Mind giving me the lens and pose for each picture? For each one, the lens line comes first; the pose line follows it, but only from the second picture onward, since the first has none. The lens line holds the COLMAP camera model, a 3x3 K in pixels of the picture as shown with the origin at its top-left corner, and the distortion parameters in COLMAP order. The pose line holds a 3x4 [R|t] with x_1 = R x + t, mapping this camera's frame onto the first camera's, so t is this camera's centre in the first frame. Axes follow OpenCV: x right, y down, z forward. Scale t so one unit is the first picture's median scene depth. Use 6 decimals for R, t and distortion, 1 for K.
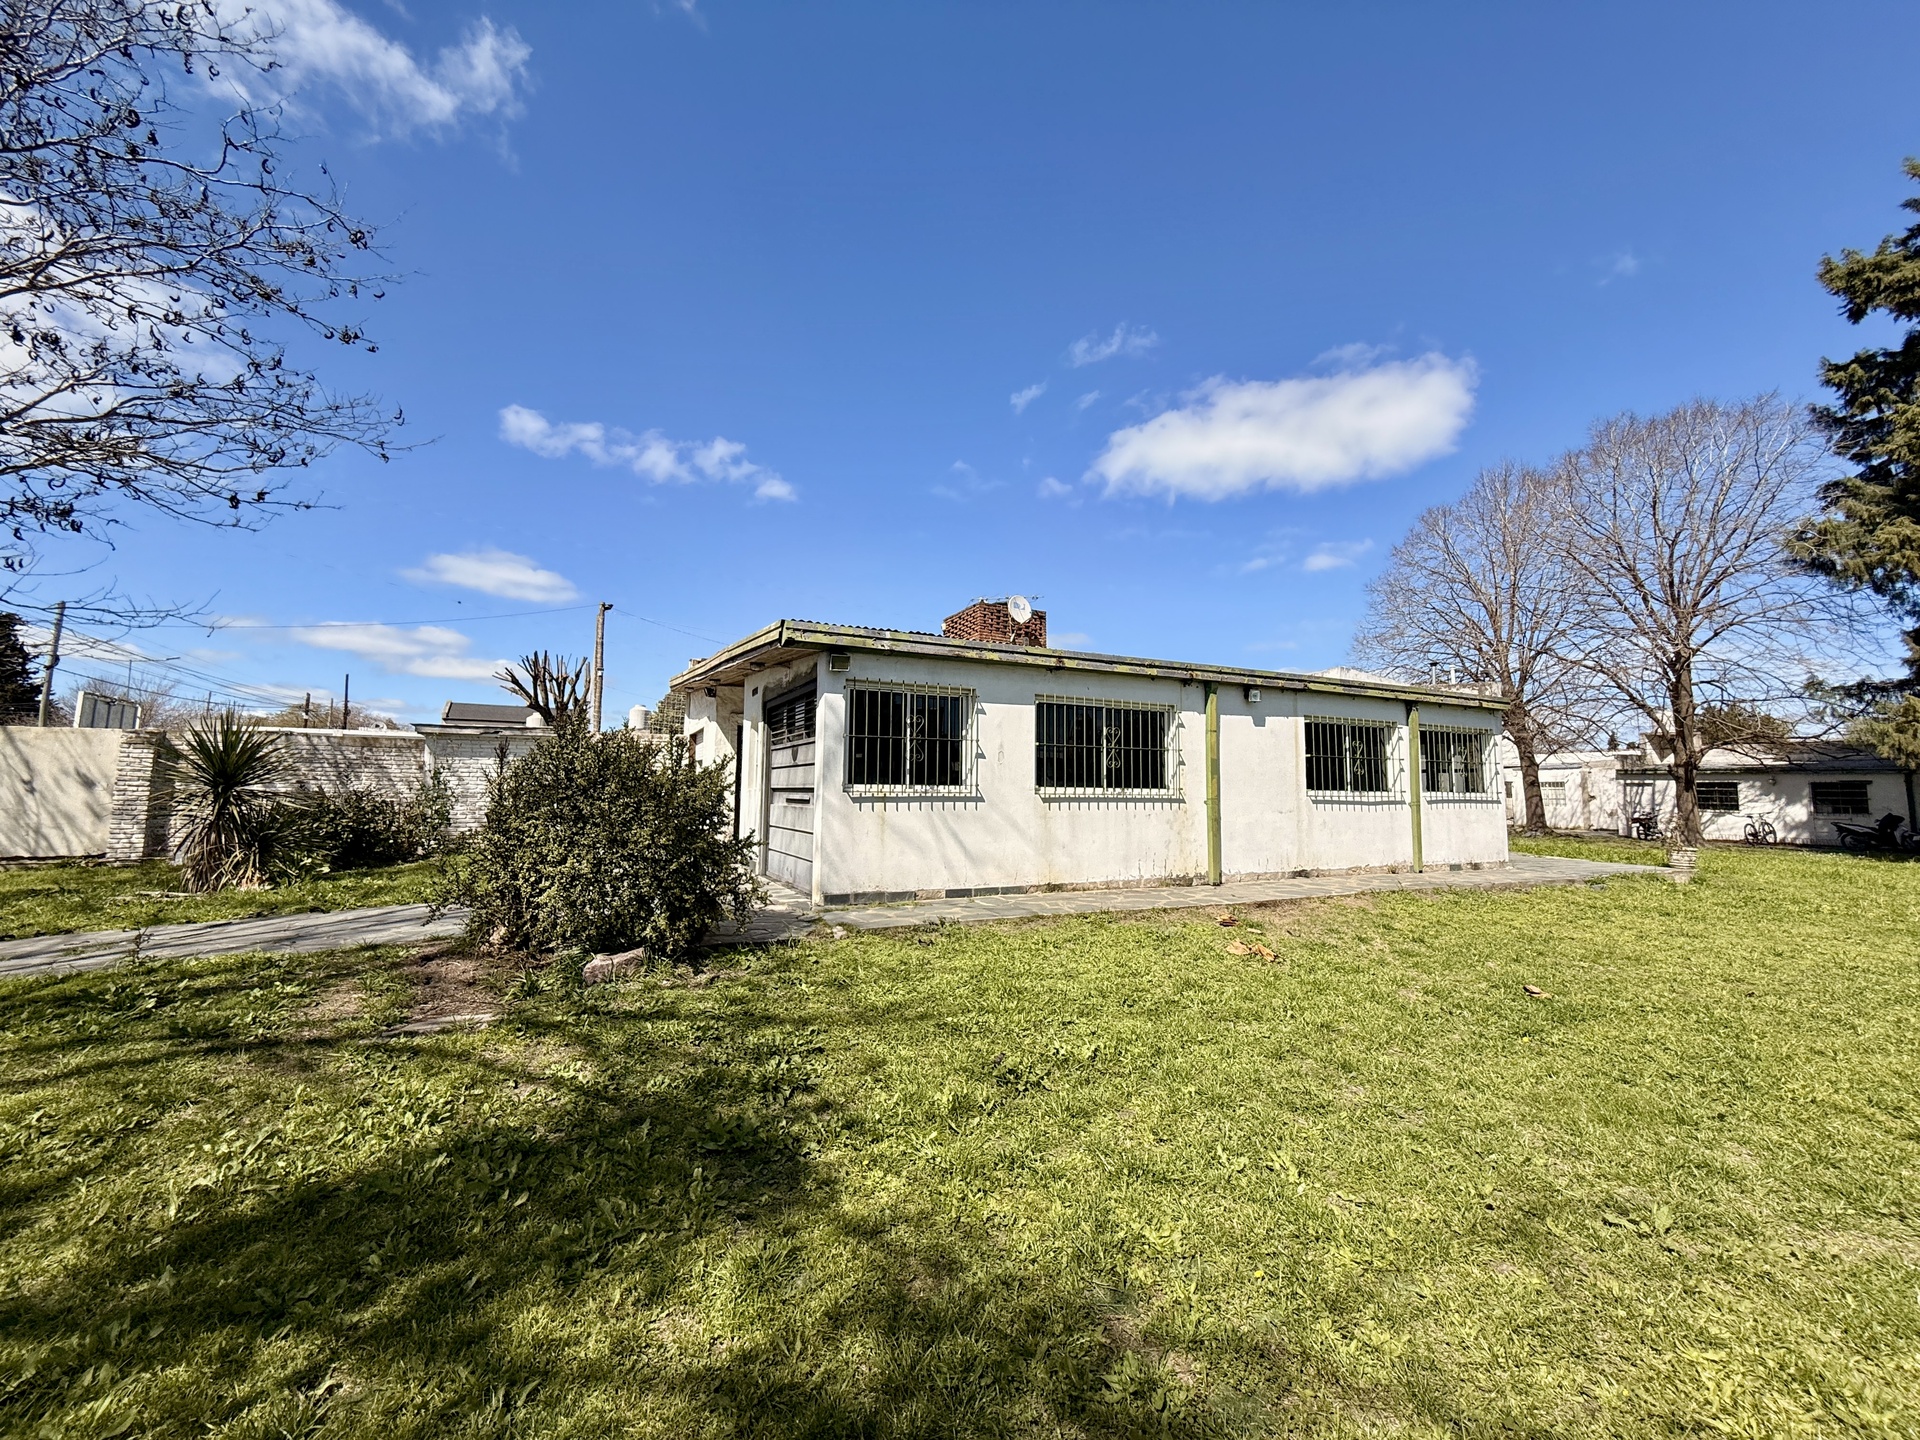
lens RADIAL K [[765.5, 0, 970.6], [0, 765.5, 721.0], [0, 0, 1]] dist [-0.001386, -0.000104]
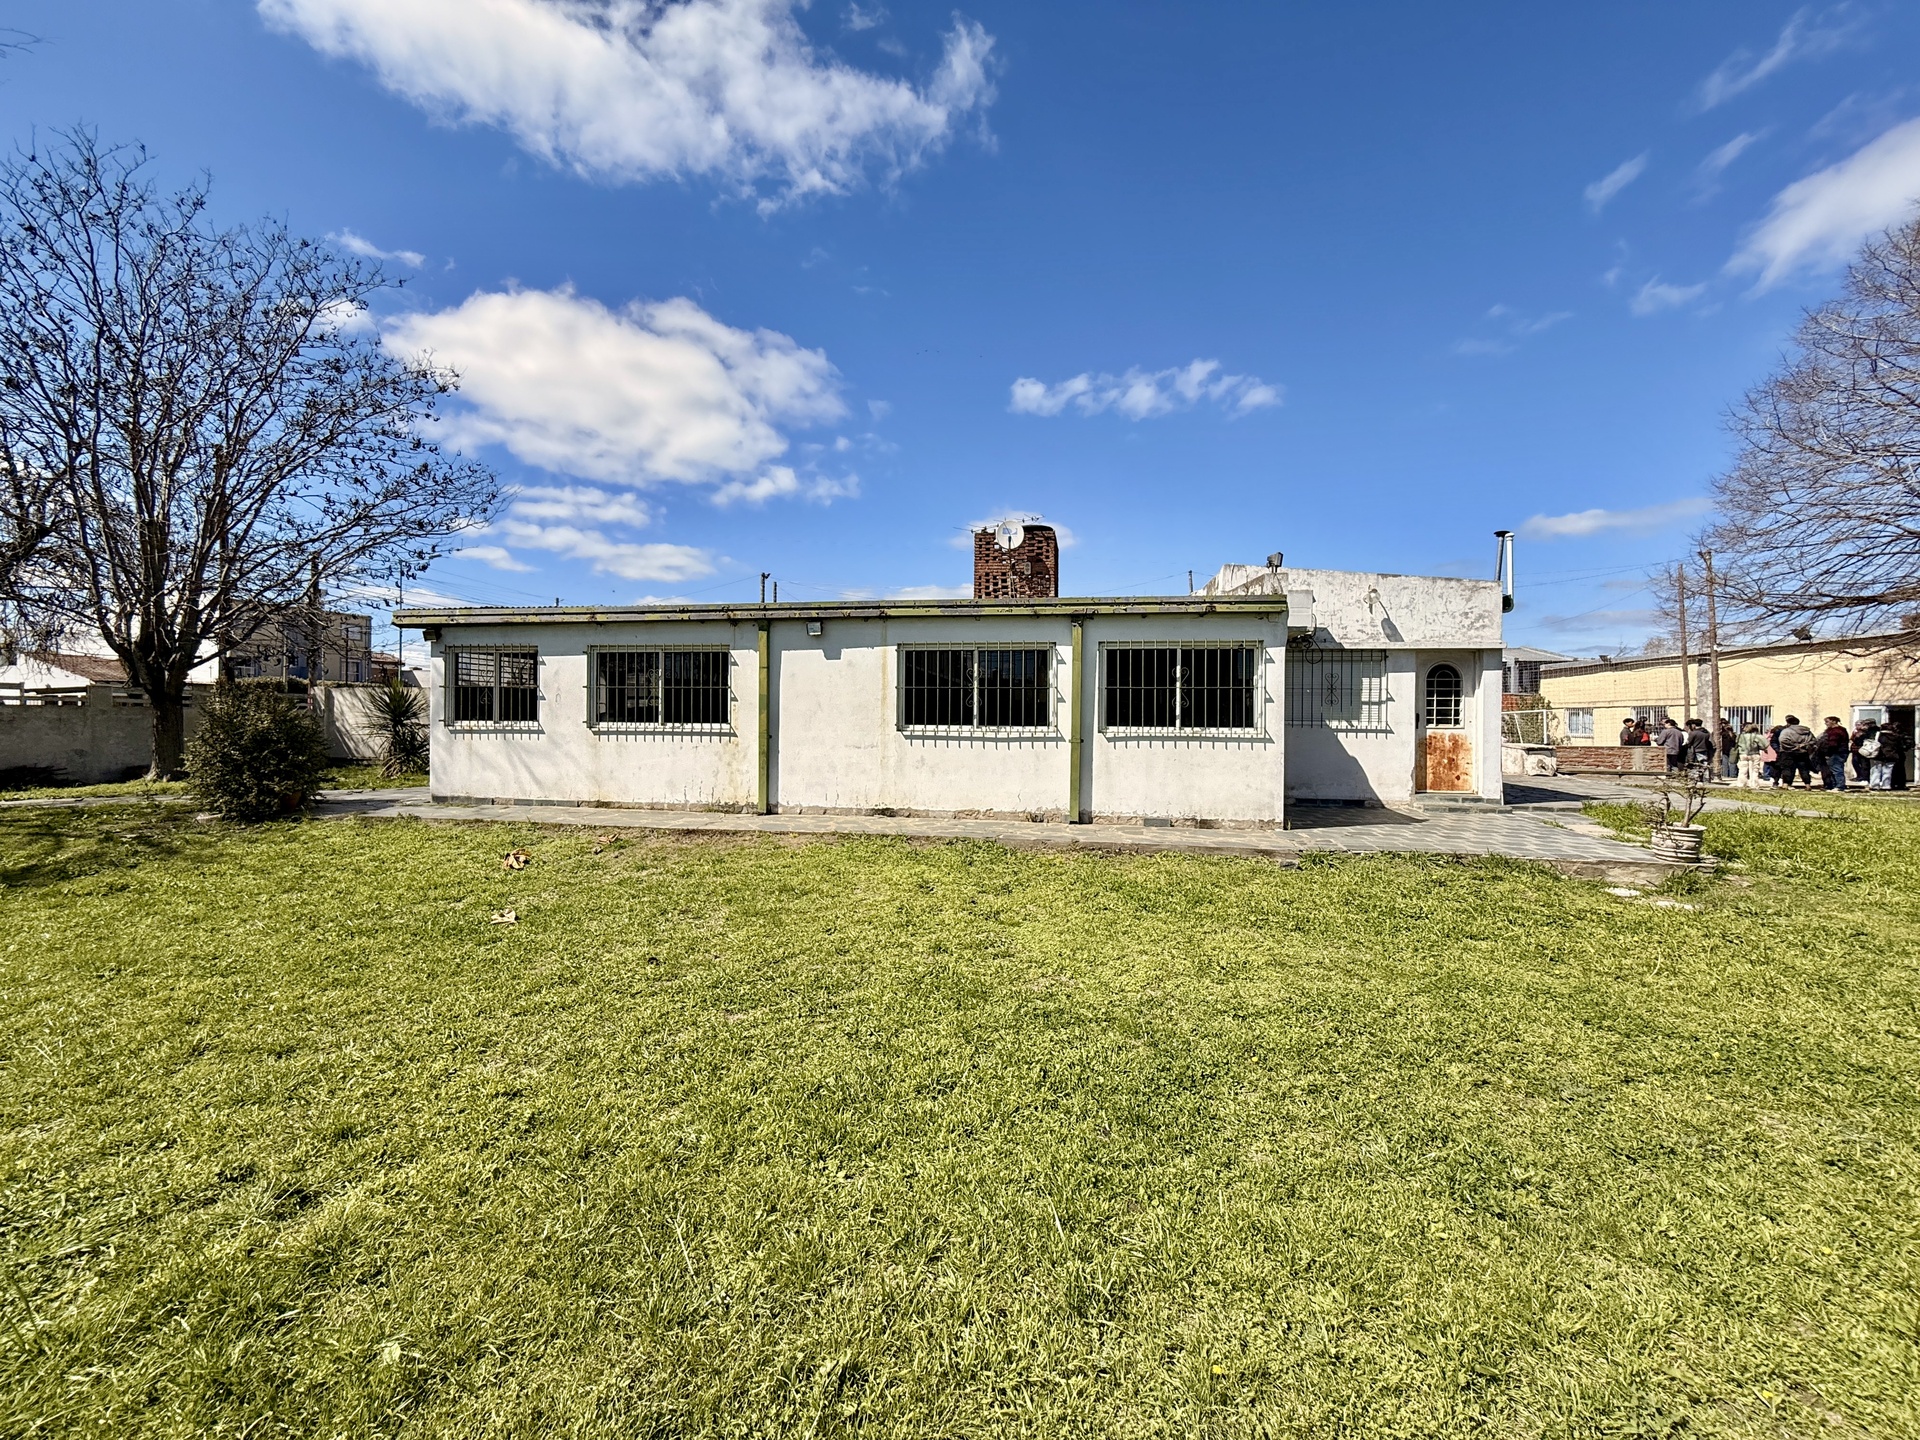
lens RADIAL K [[765.5, 0, 970.6], [0, 765.5, 721.0], [0, 0, 1]] dist [-0.001386, -0.000104]
pose [[0.812879, 0.000227, -0.582432, 1.072498], [0.054753, 0.995542, 0.076805, 0.019731], [0.579853, -0.094323, 0.809243, 0.302675]]
